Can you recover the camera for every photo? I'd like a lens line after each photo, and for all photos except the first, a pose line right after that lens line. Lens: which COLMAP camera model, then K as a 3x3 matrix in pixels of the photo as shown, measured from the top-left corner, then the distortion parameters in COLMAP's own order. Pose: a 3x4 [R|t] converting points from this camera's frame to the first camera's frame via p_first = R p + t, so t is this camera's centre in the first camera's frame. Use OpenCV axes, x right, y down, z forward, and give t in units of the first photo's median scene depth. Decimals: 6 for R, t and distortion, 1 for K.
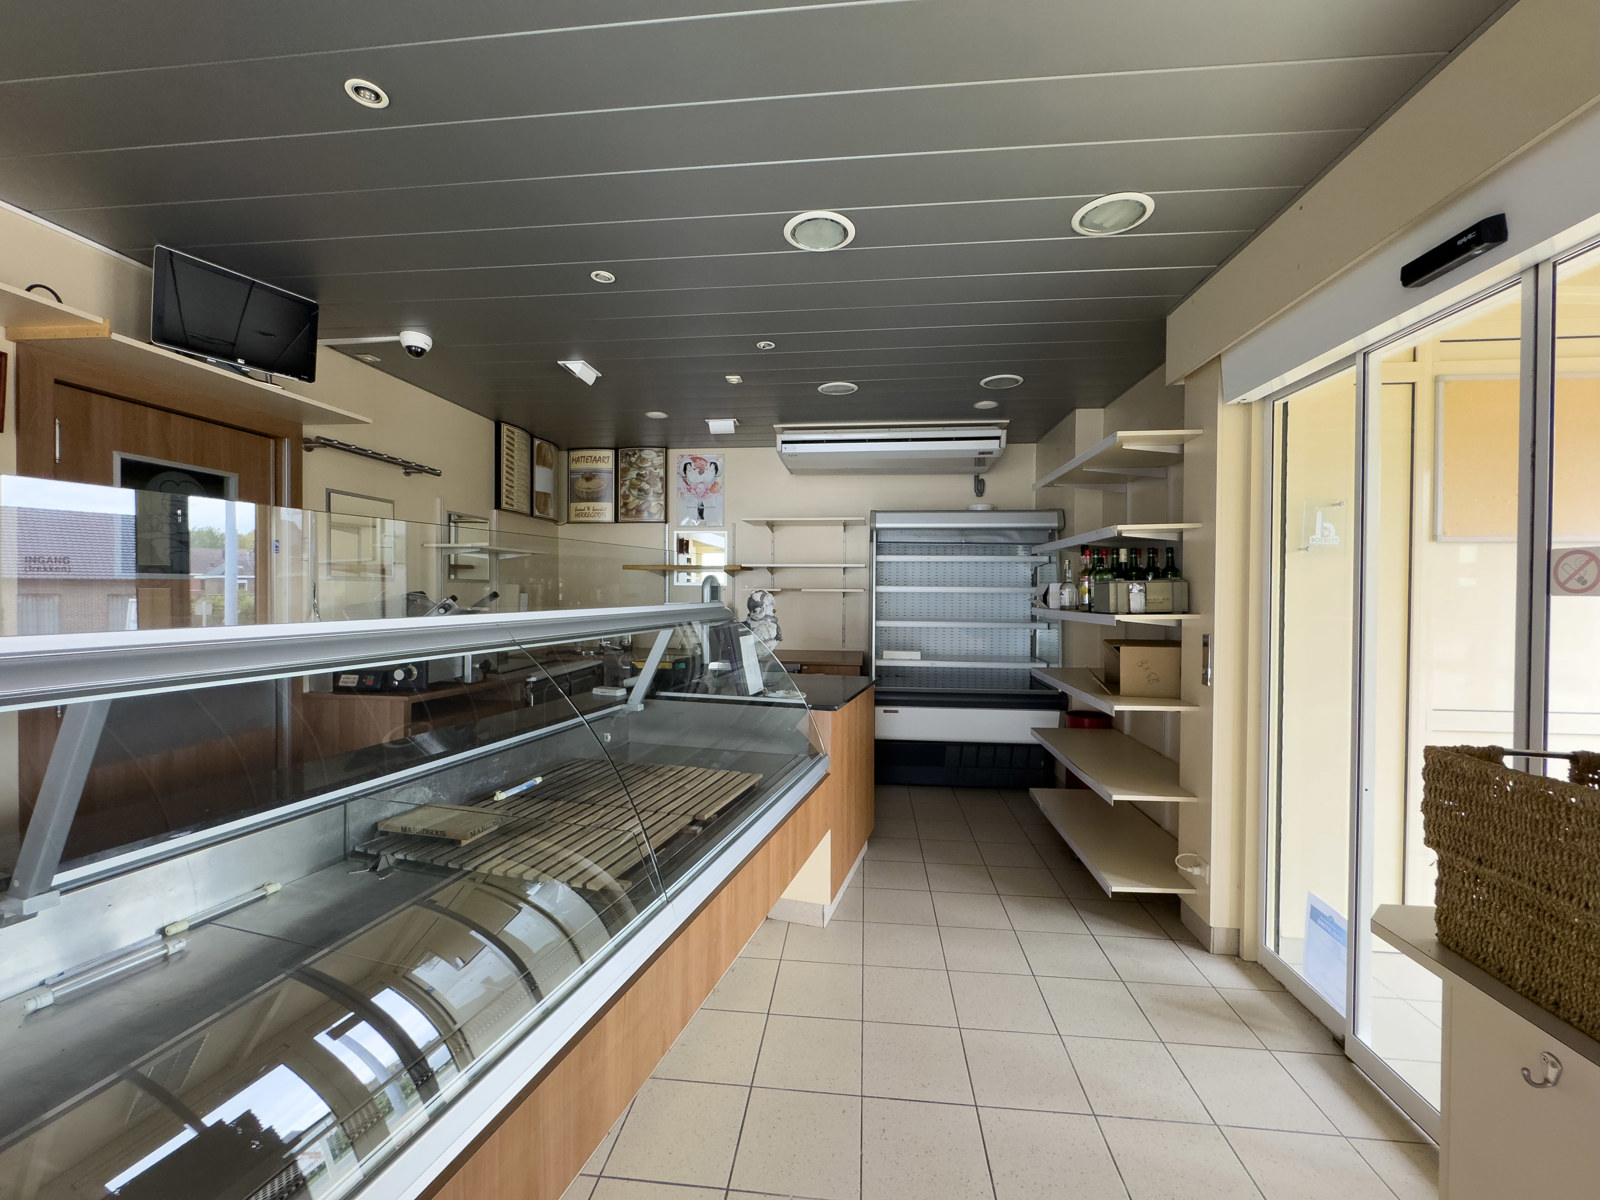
lens RADIAL K [[637.2, 0, 801.0], [0, 637.2, 597.2], [0, 0, 1]] dist [0.000539, 0.000042]
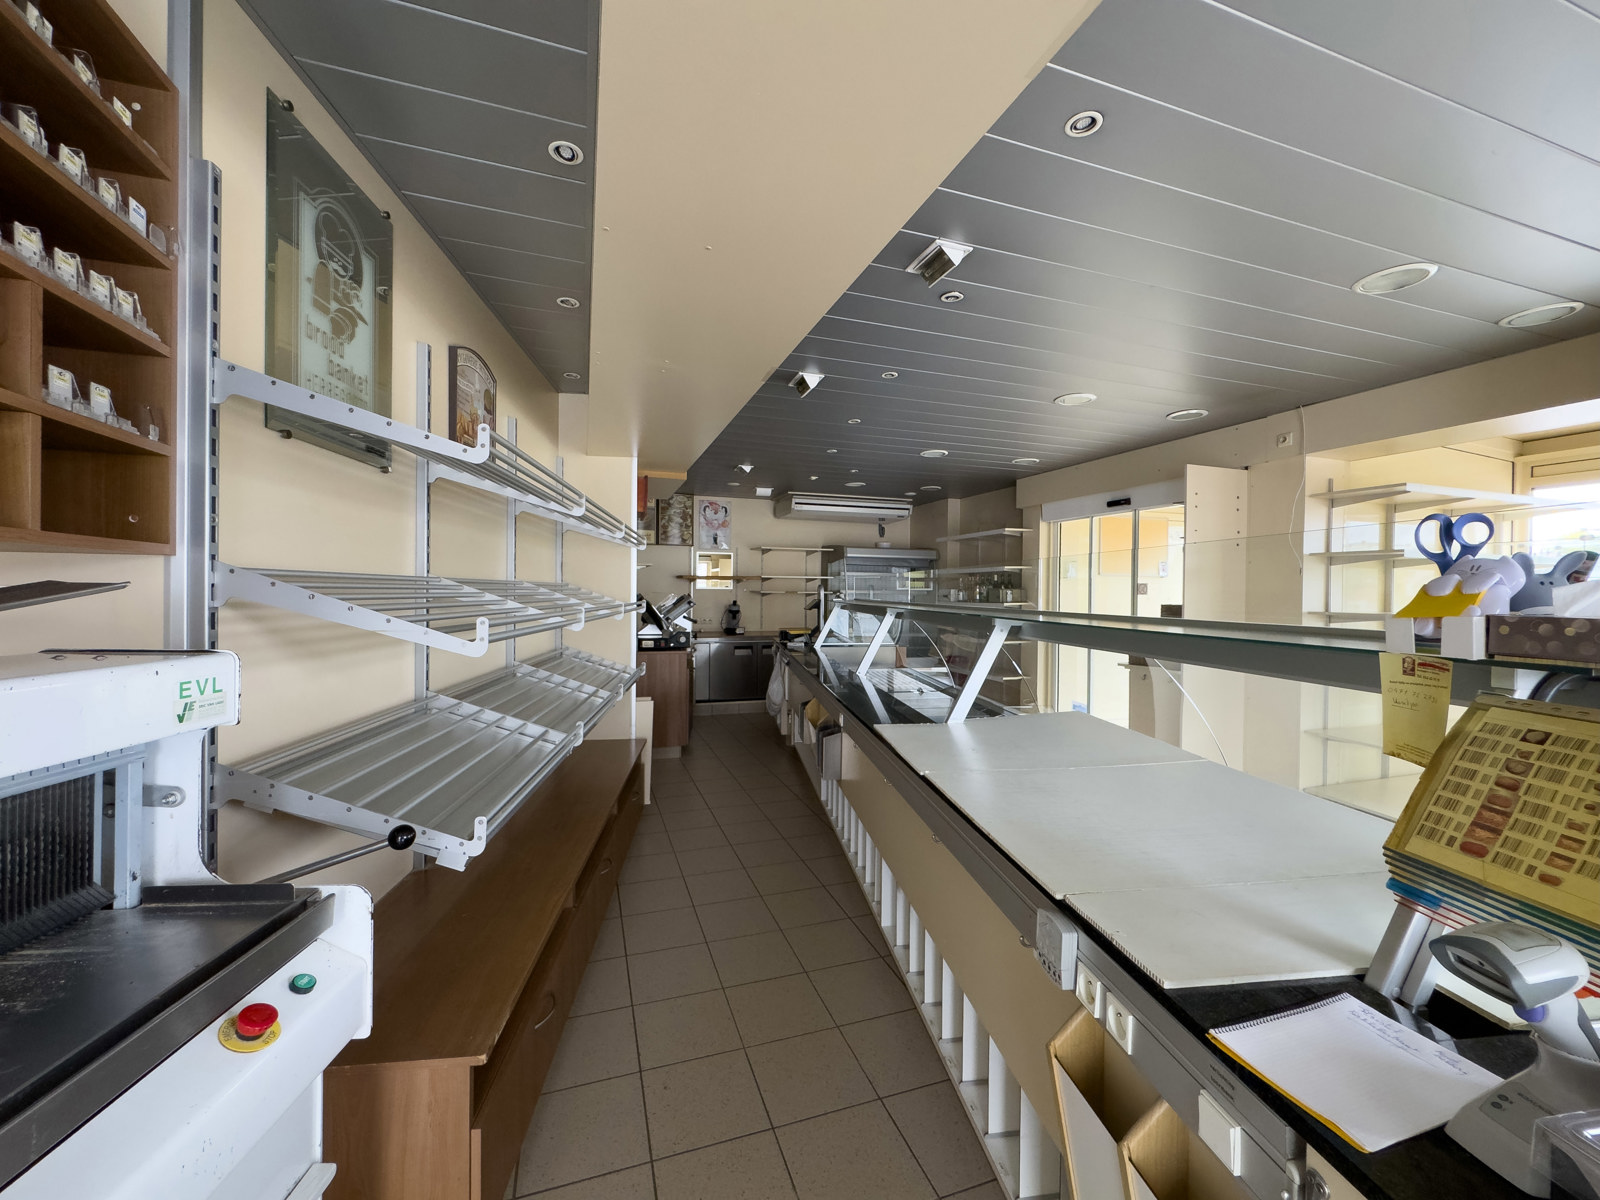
lens RADIAL K [[637.2, 0, 801.0], [0, 637.2, 597.2], [0, 0, 1]] dist [0.000539, 0.000042]
pose [[0.908232, -0.002301, 0.418461, -1.209873], [0.003099, 0.999994, -0.001226, 0.005970], [-0.418456, 0.002410, 0.908234, -0.871275]]
